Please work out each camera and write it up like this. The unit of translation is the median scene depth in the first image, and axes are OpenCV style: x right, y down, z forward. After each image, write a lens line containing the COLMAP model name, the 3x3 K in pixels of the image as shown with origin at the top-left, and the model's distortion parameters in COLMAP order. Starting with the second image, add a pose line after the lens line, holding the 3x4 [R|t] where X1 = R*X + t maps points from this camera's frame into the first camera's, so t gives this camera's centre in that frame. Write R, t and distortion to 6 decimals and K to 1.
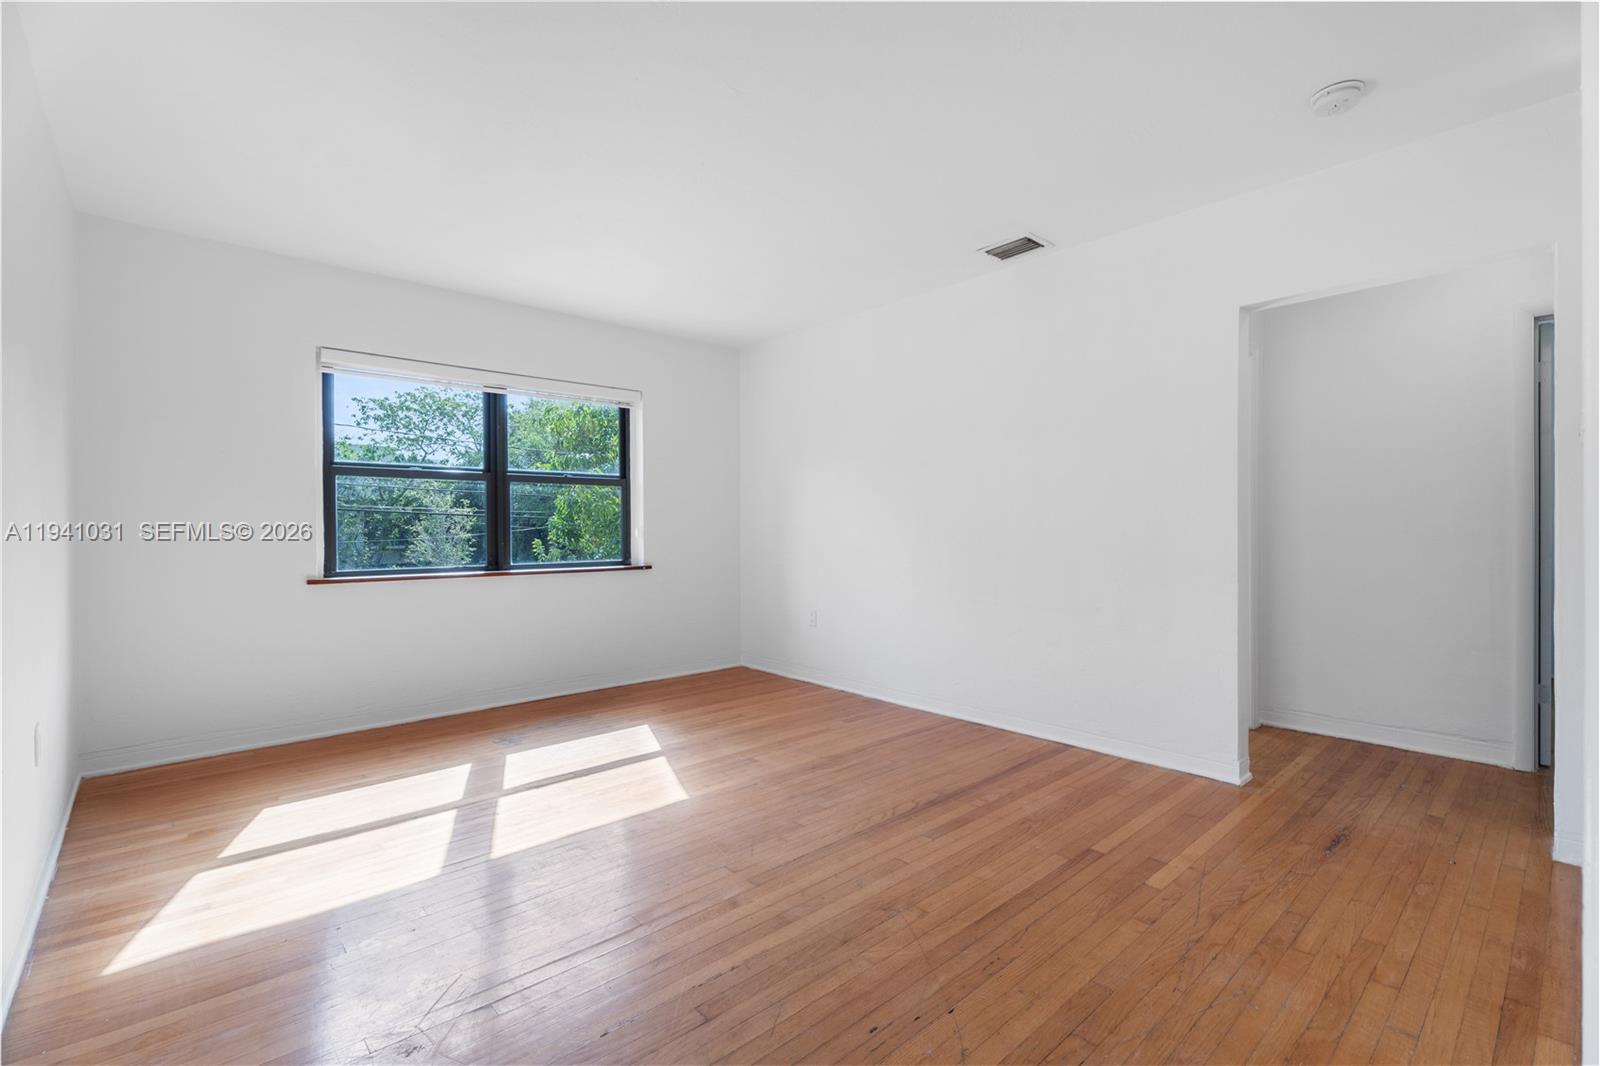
lens RADIAL K [[712.7, 0, 806.1], [0, 712.7, 530.2], [0, 0, 1]] dist [0.002194, 0.000191]
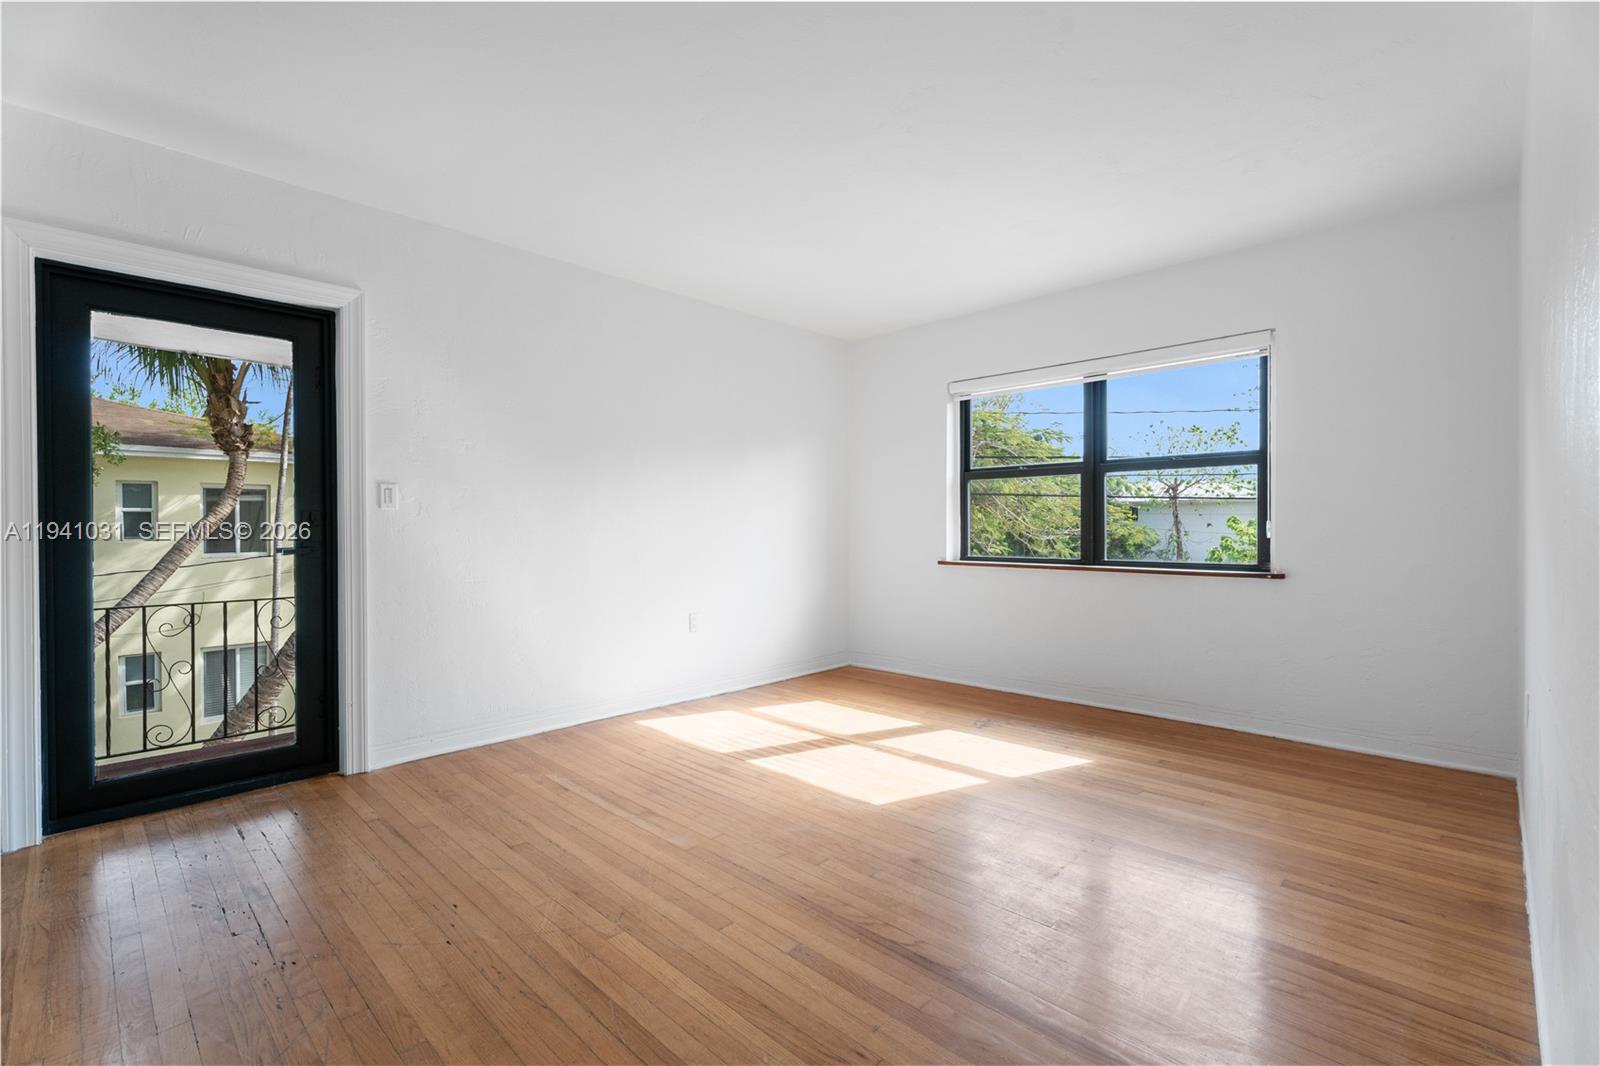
lens RADIAL K [[712.7, 0, 803.6], [0, 712.7, 530.2], [0, 0, 1]] dist [0.002194, 0.000191]
pose [[0.060355, 0.008210, -0.998143, 0.660553], [0.001758, 0.999964, 0.008331, 0.000812], [0.998175, -0.002258, 0.060338, 0.719503]]
